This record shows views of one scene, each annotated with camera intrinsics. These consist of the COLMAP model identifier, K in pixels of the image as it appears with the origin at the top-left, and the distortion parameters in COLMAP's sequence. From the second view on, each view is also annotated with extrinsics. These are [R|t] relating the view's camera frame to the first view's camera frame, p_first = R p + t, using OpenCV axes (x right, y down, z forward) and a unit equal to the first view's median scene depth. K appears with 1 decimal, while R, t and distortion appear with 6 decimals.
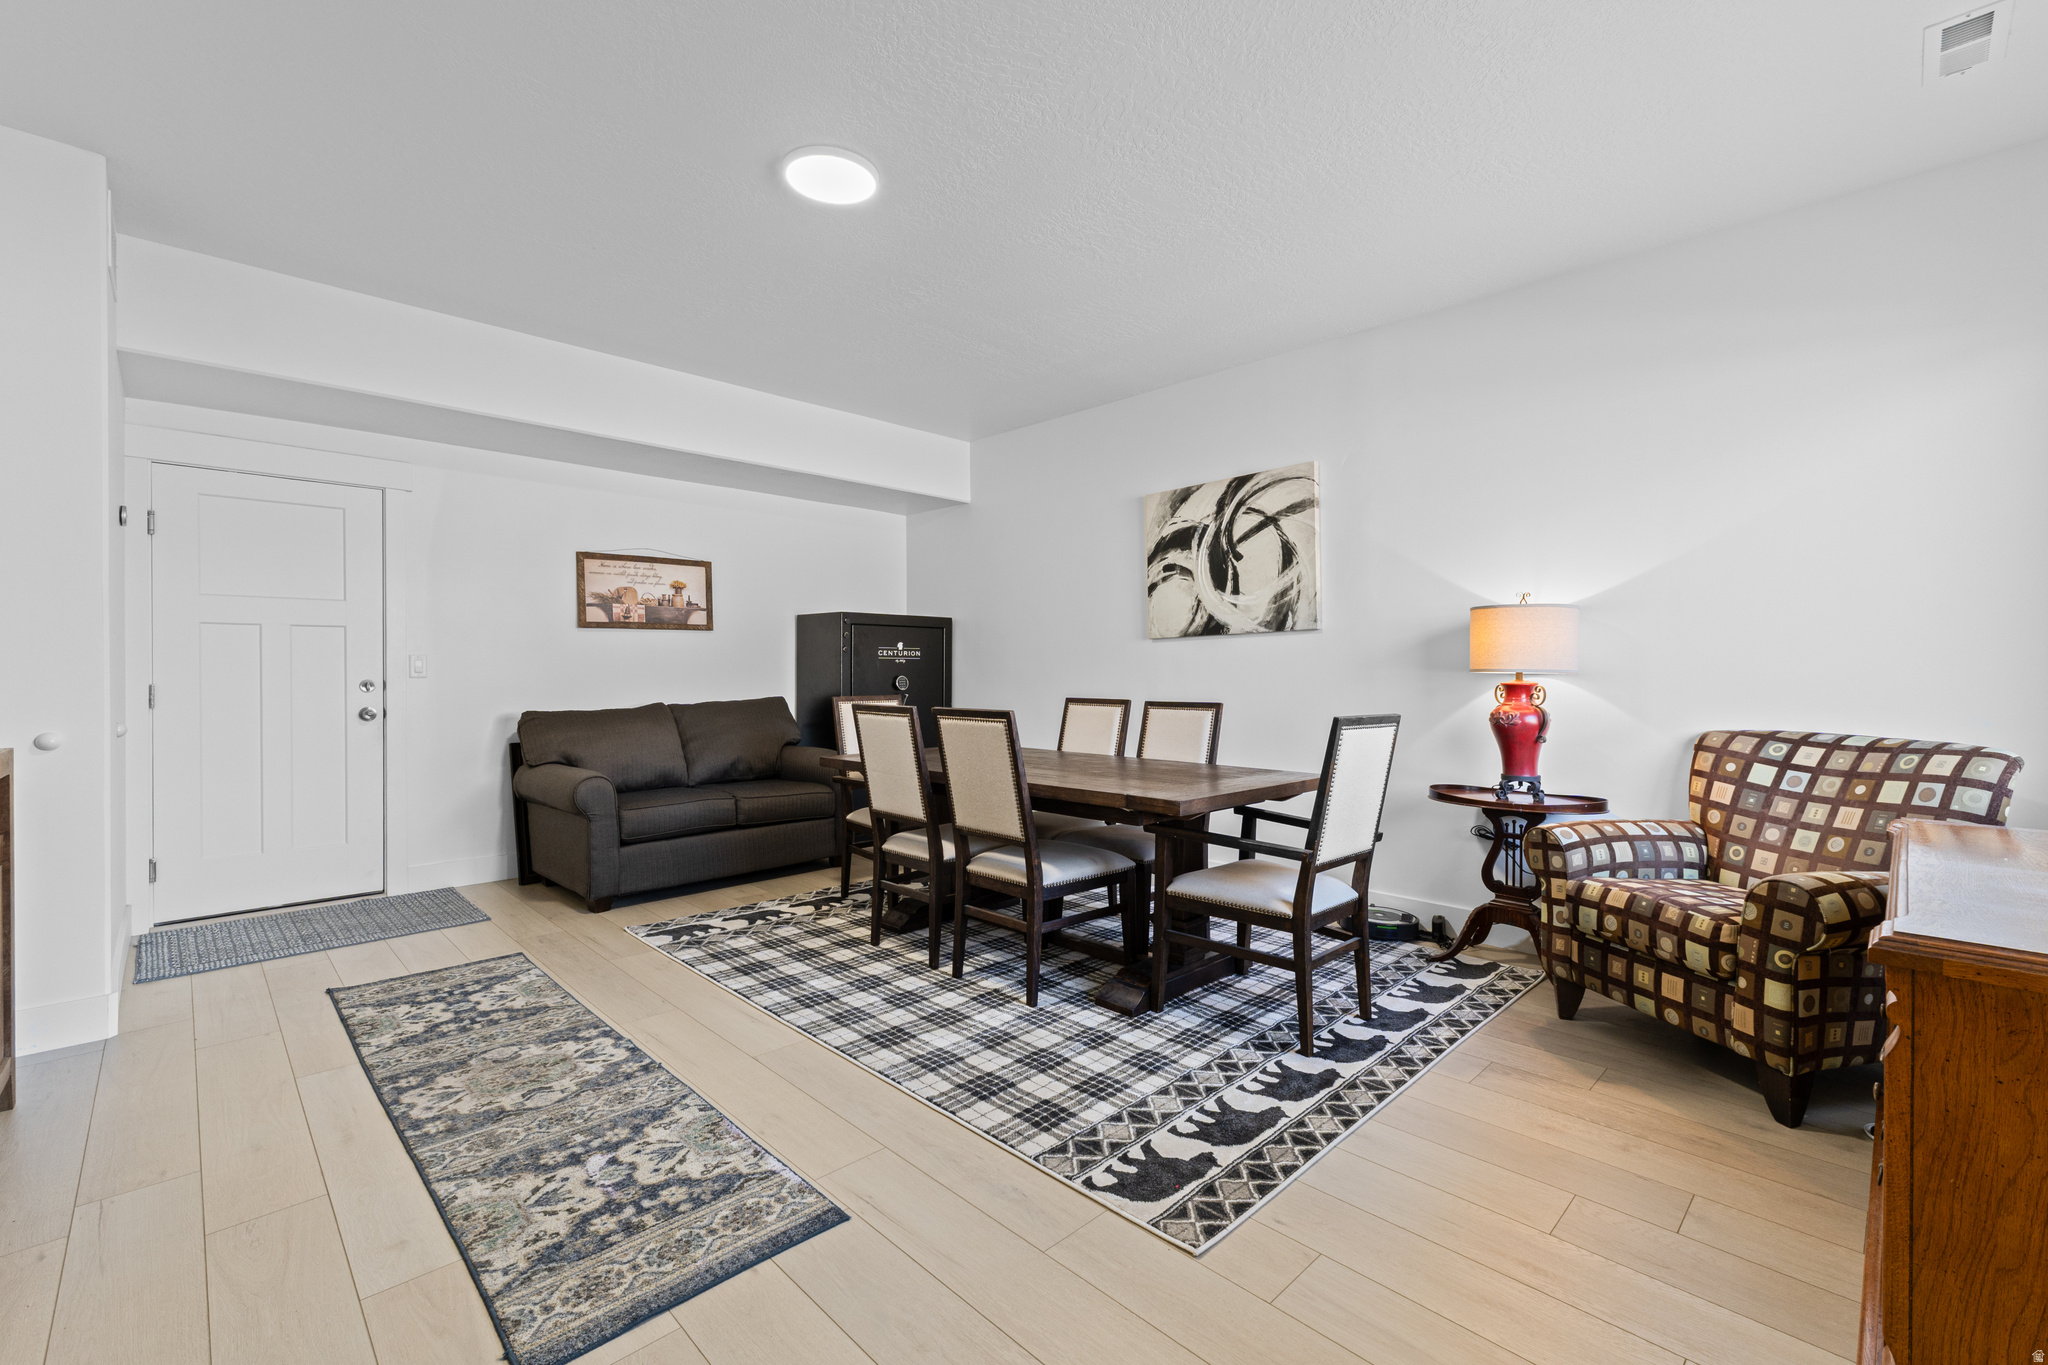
lens RADIAL K [[872.4, 0, 1024.0], [0, 872.4, 682.5], [0, 0, 1]] dist [0.002613, 0.000232]
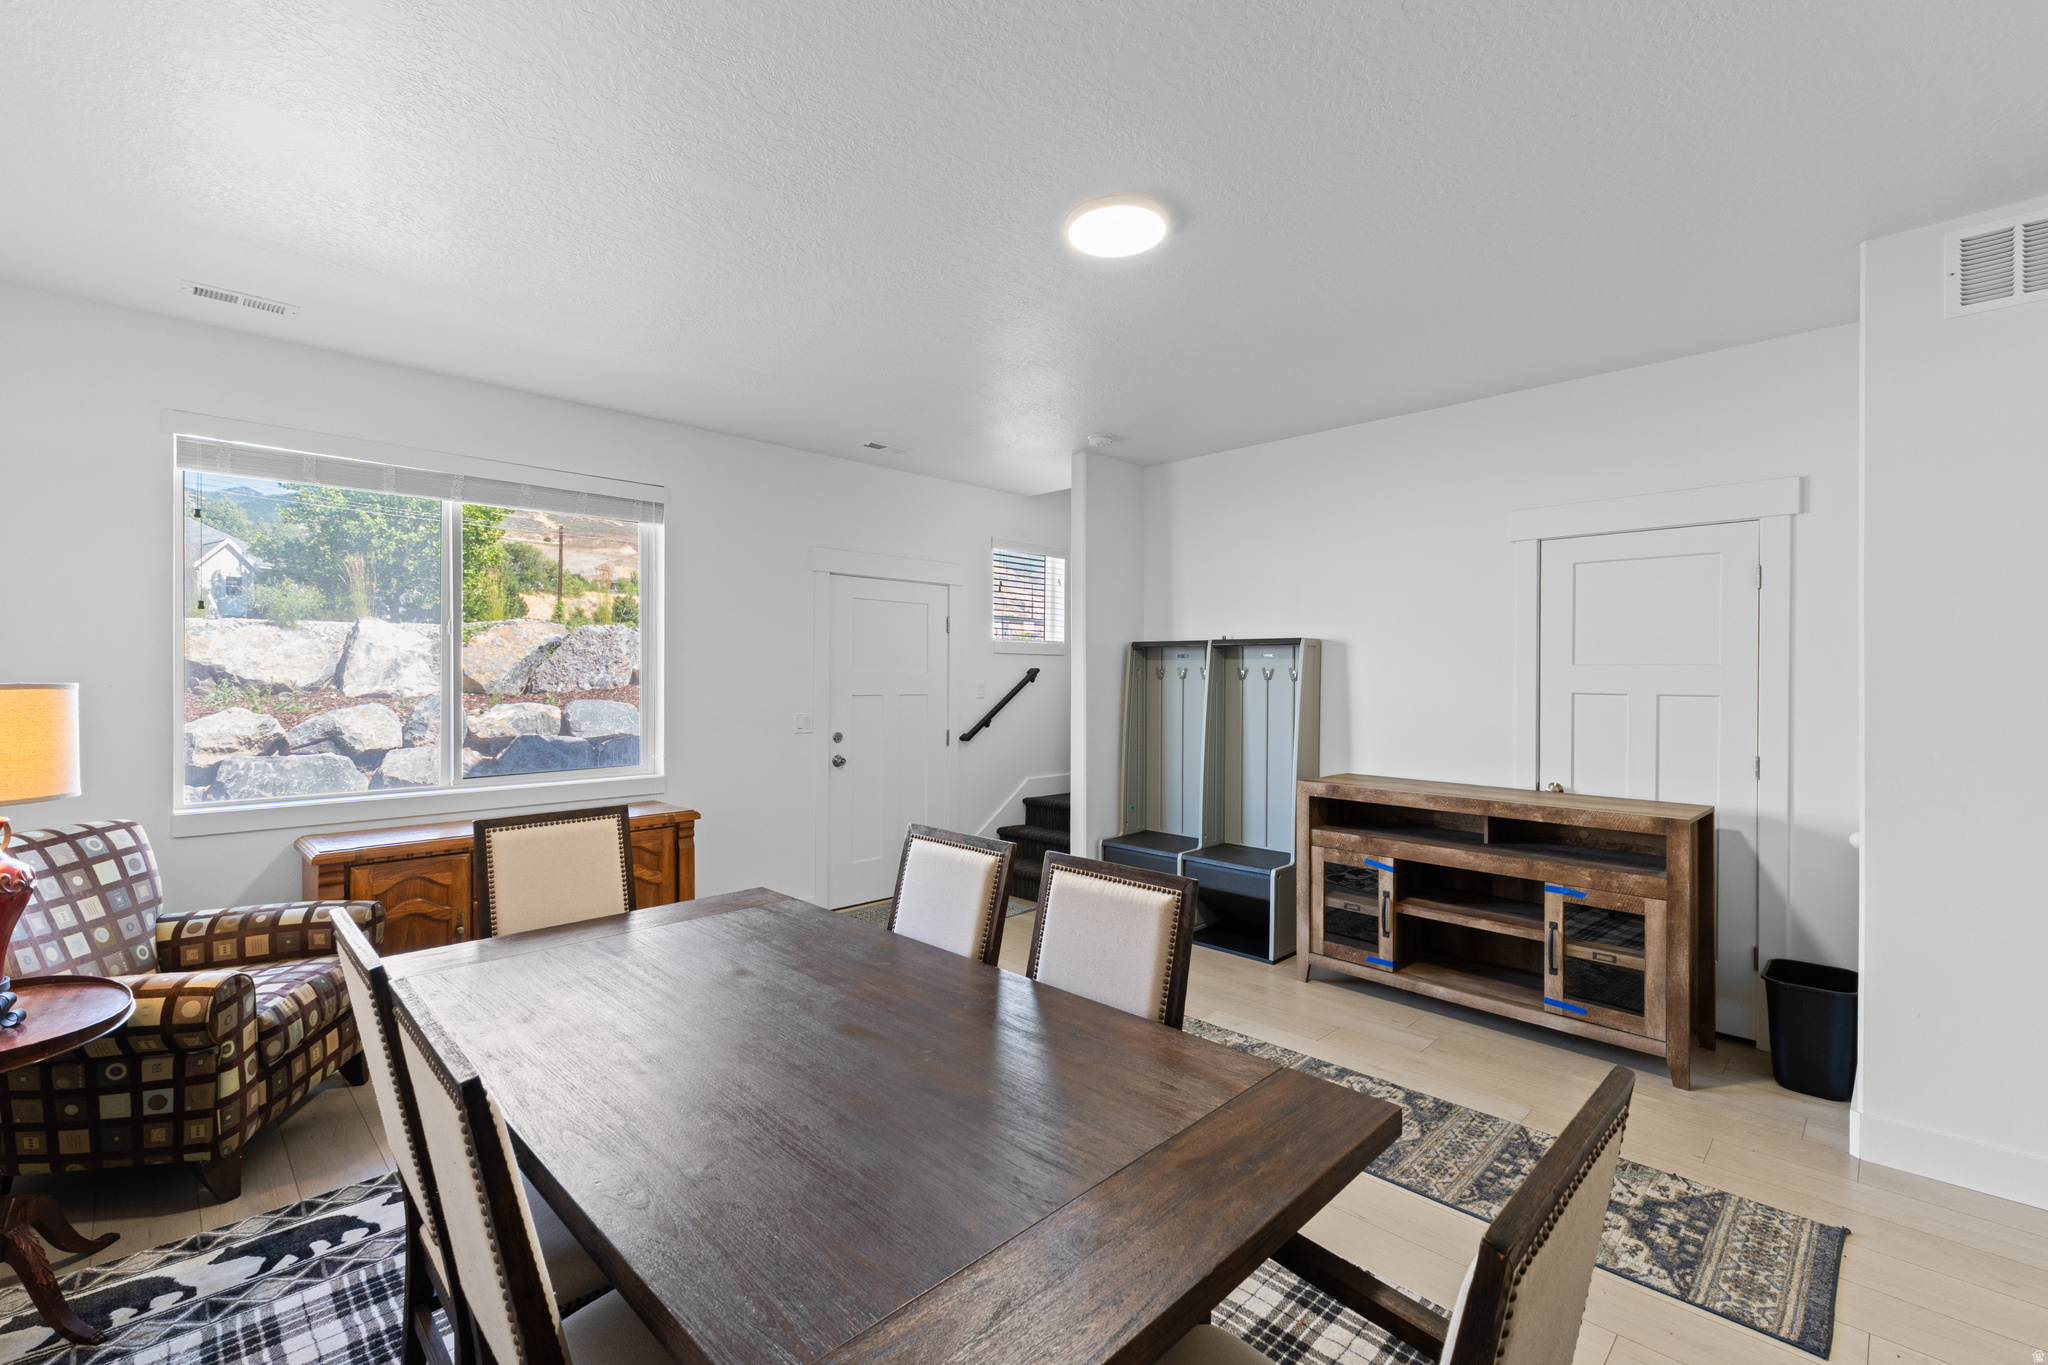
lens RADIAL K [[872.4, 0, 1024.0], [0, 872.4, 682.5], [0, 0, 1]] dist [0.002613, 0.000232]
pose [[-0.999879, -0.006085, -0.014306, -0.104858], [-0.006287, 0.999881, 0.014092, -0.109532], [0.014218, 0.014180, -0.999798, 1.744792]]
